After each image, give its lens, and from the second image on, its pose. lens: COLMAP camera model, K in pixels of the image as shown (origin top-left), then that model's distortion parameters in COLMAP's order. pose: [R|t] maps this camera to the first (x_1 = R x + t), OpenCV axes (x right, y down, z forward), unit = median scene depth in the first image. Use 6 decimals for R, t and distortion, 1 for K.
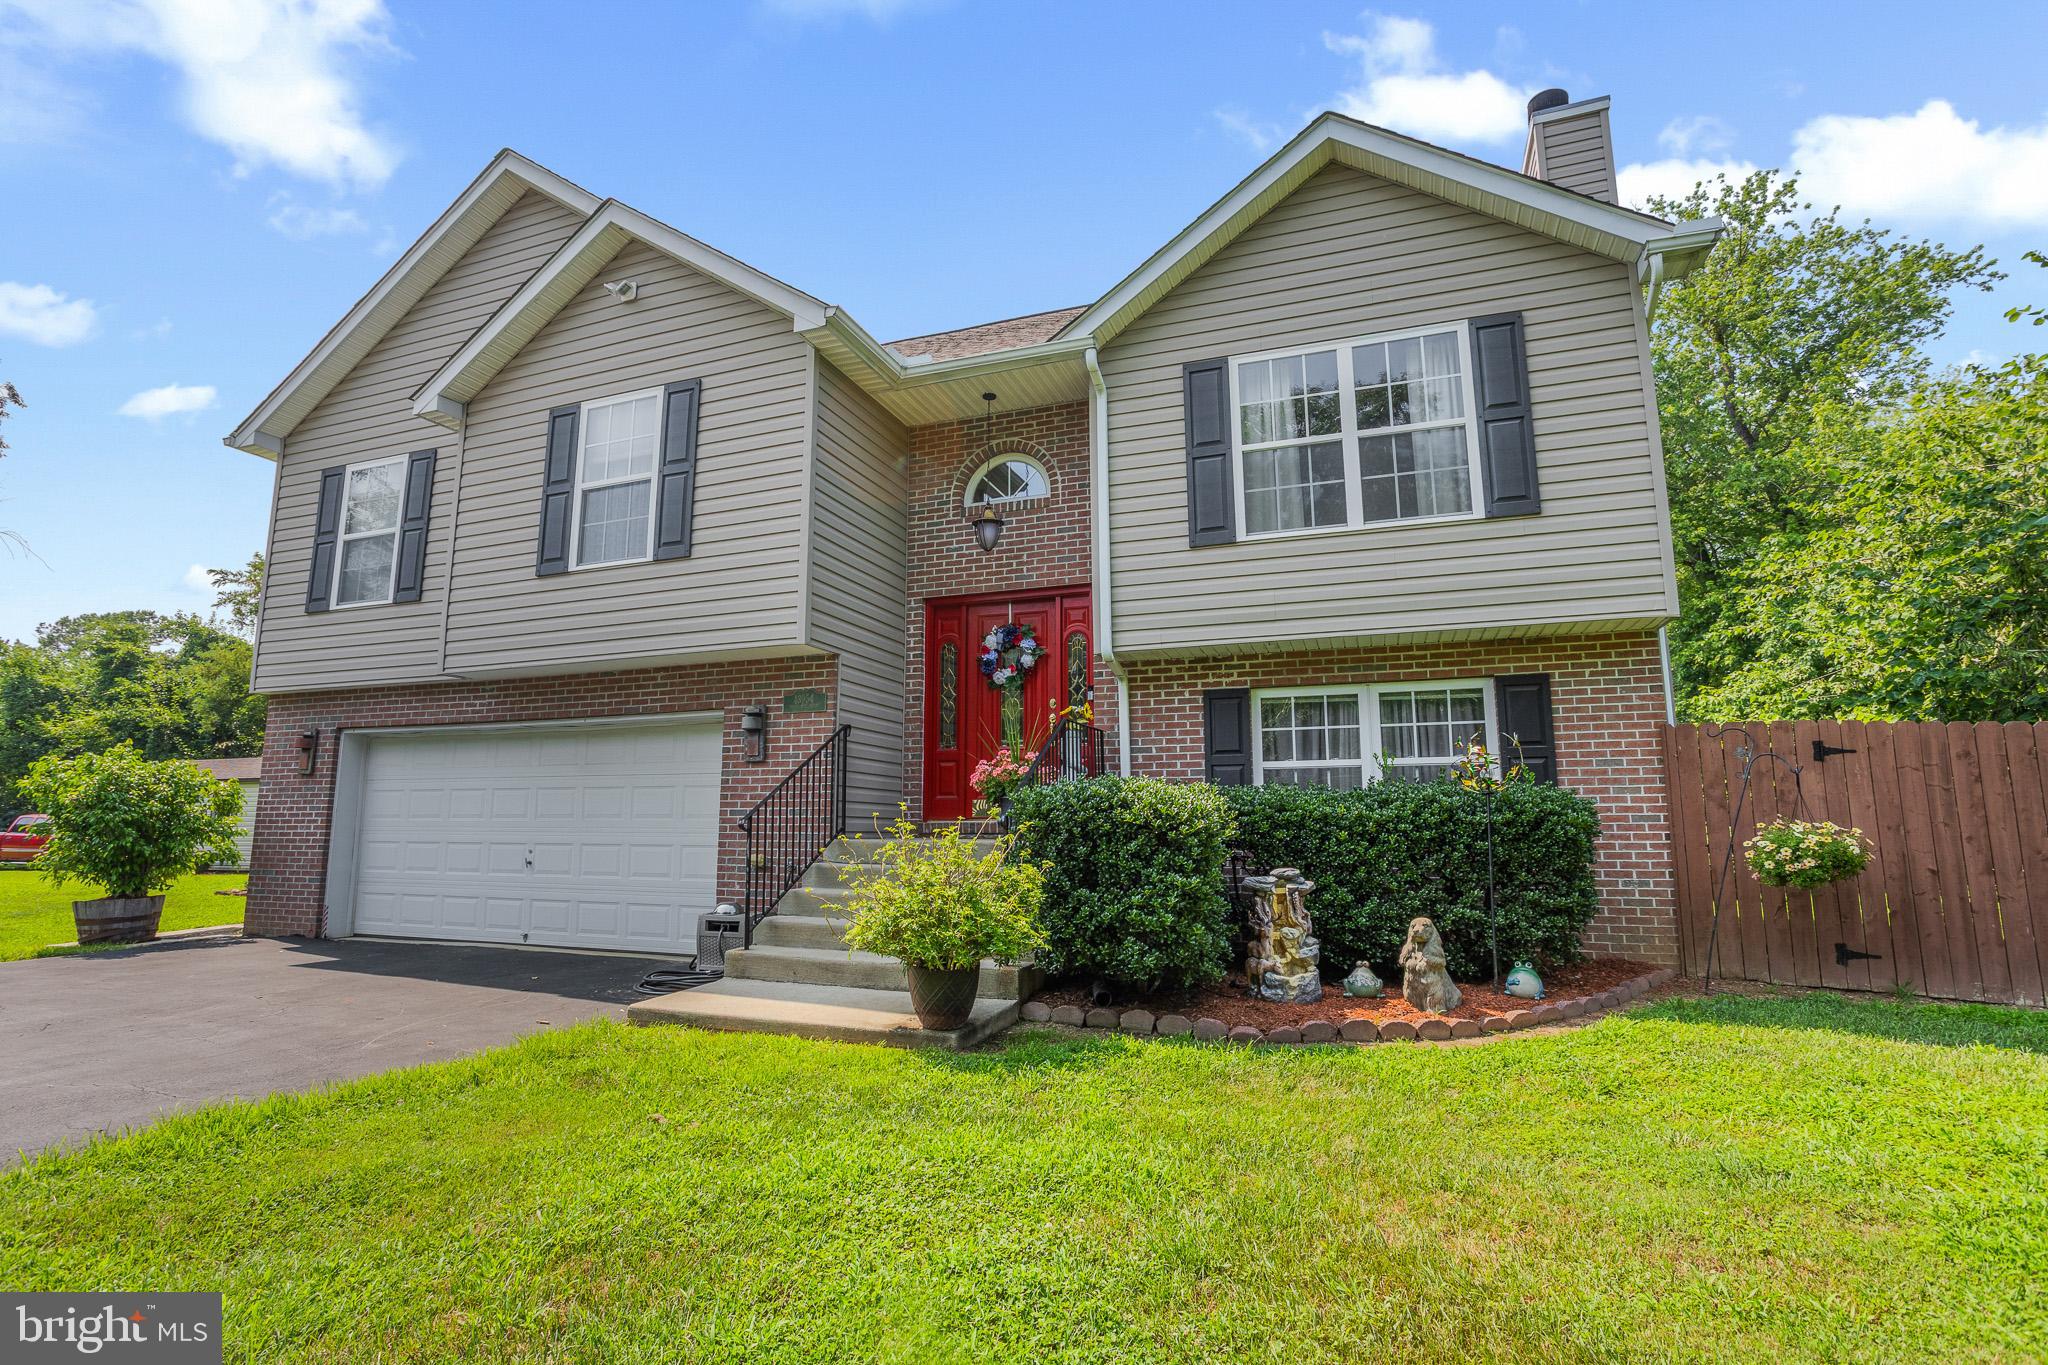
lens RADIAL K [[1001.6, 0, 1007.1], [0, 1001.6, 677.4], [0, 0, 1]] dist [-0.025993, 0.017351]
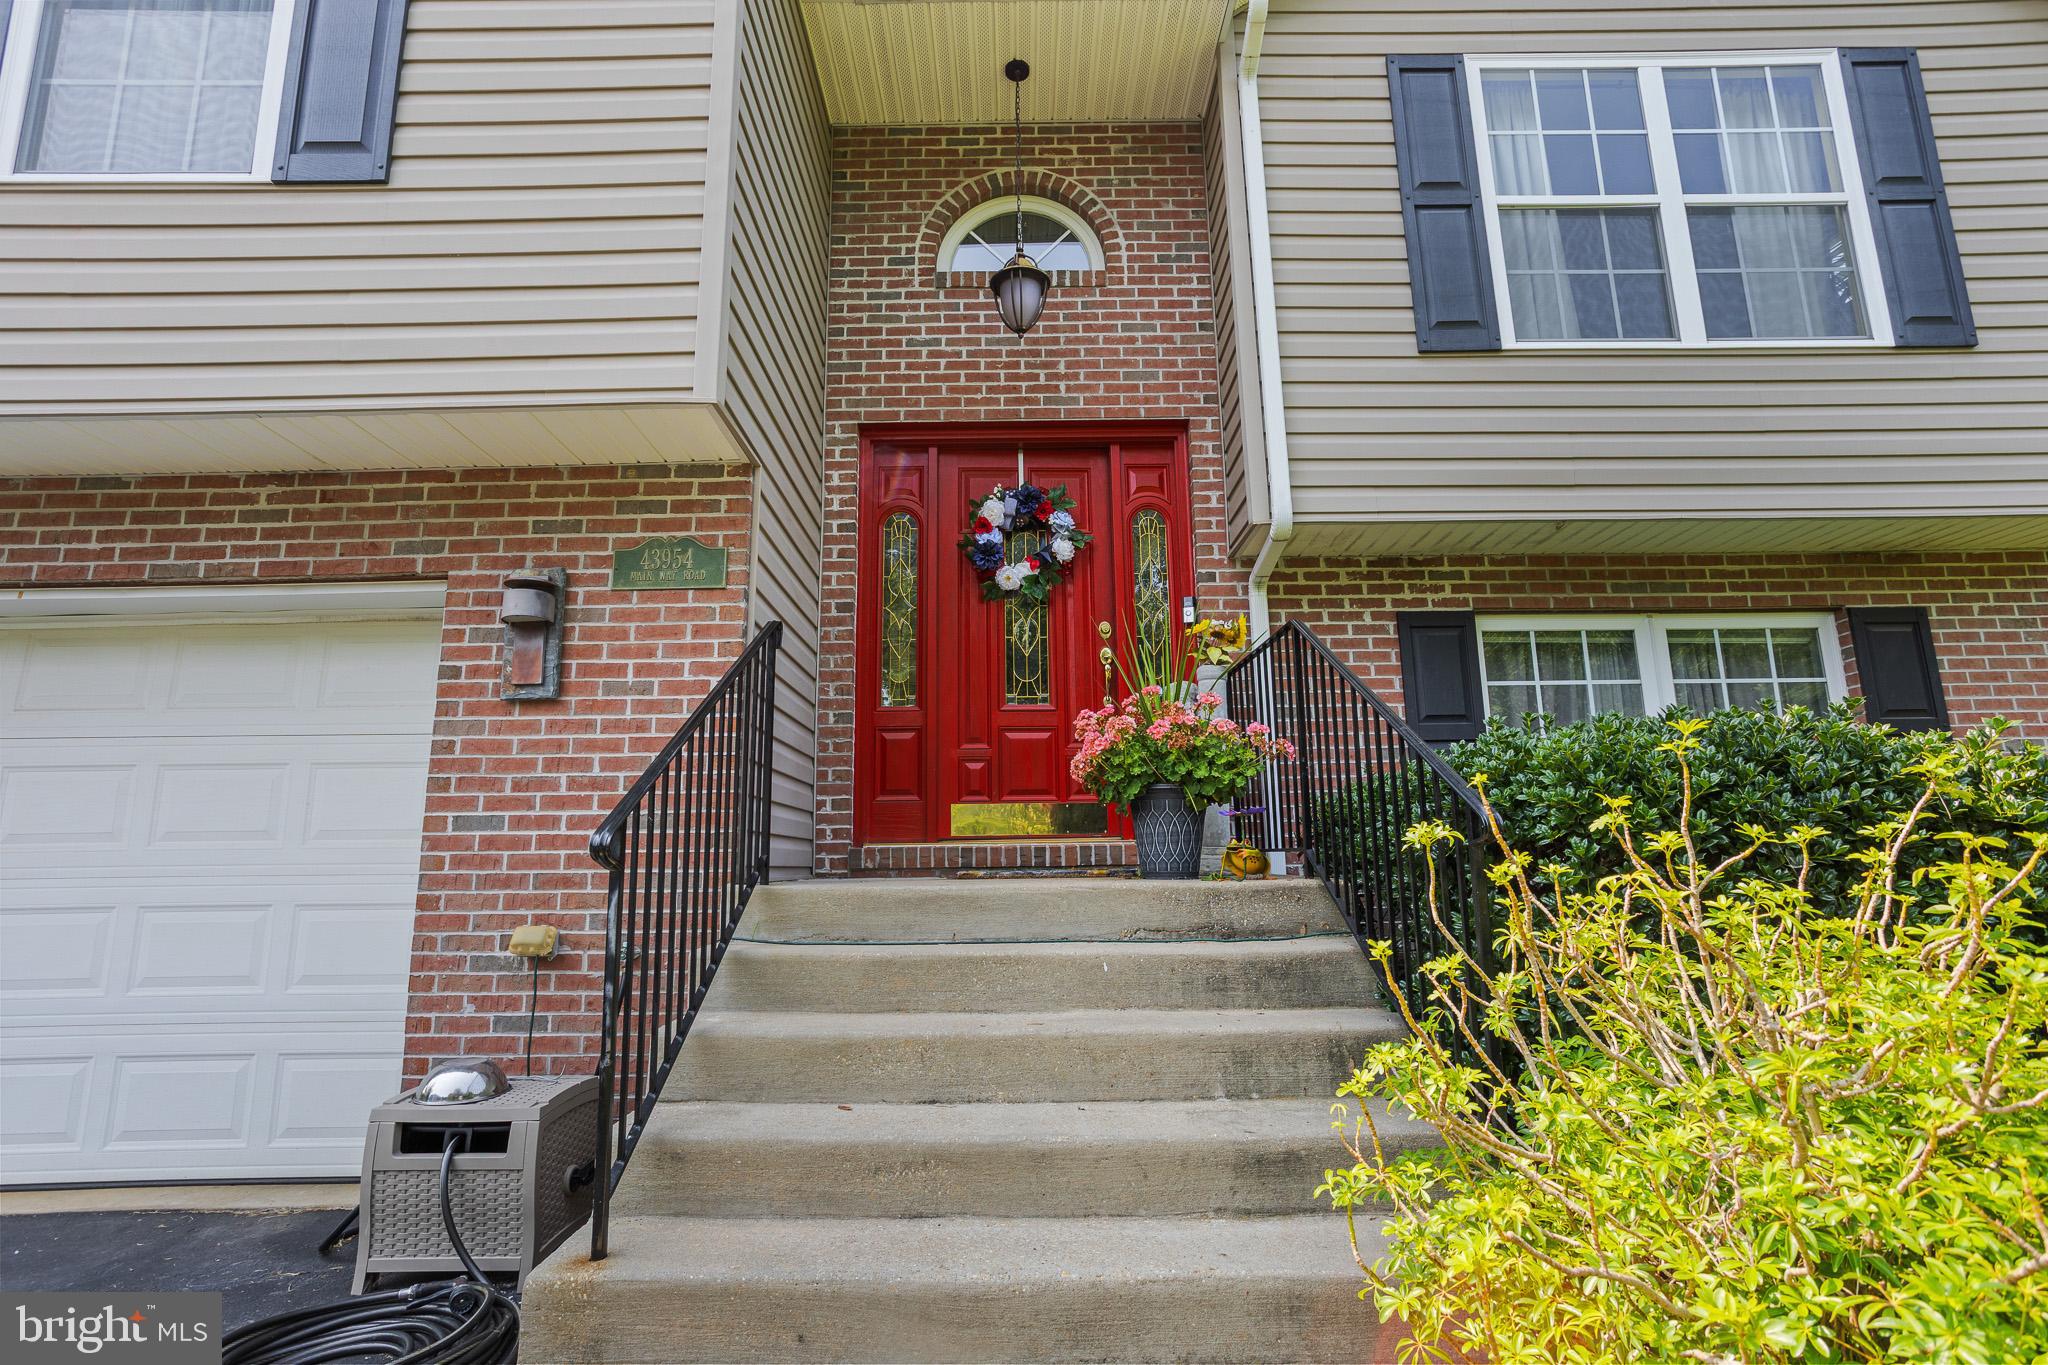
lens RADIAL K [[1001.6, 0, 1029.7], [0, 1001.6, 673.1], [0, 0, 1]] dist [-0.025993, 0.017351]
pose [[0.933825, 0.054556, 0.353545, -0.206048], [-0.043528, 0.998288, -0.039076, 0.080452], [-0.355071, 0.021101, 0.934601, 0.539030]]
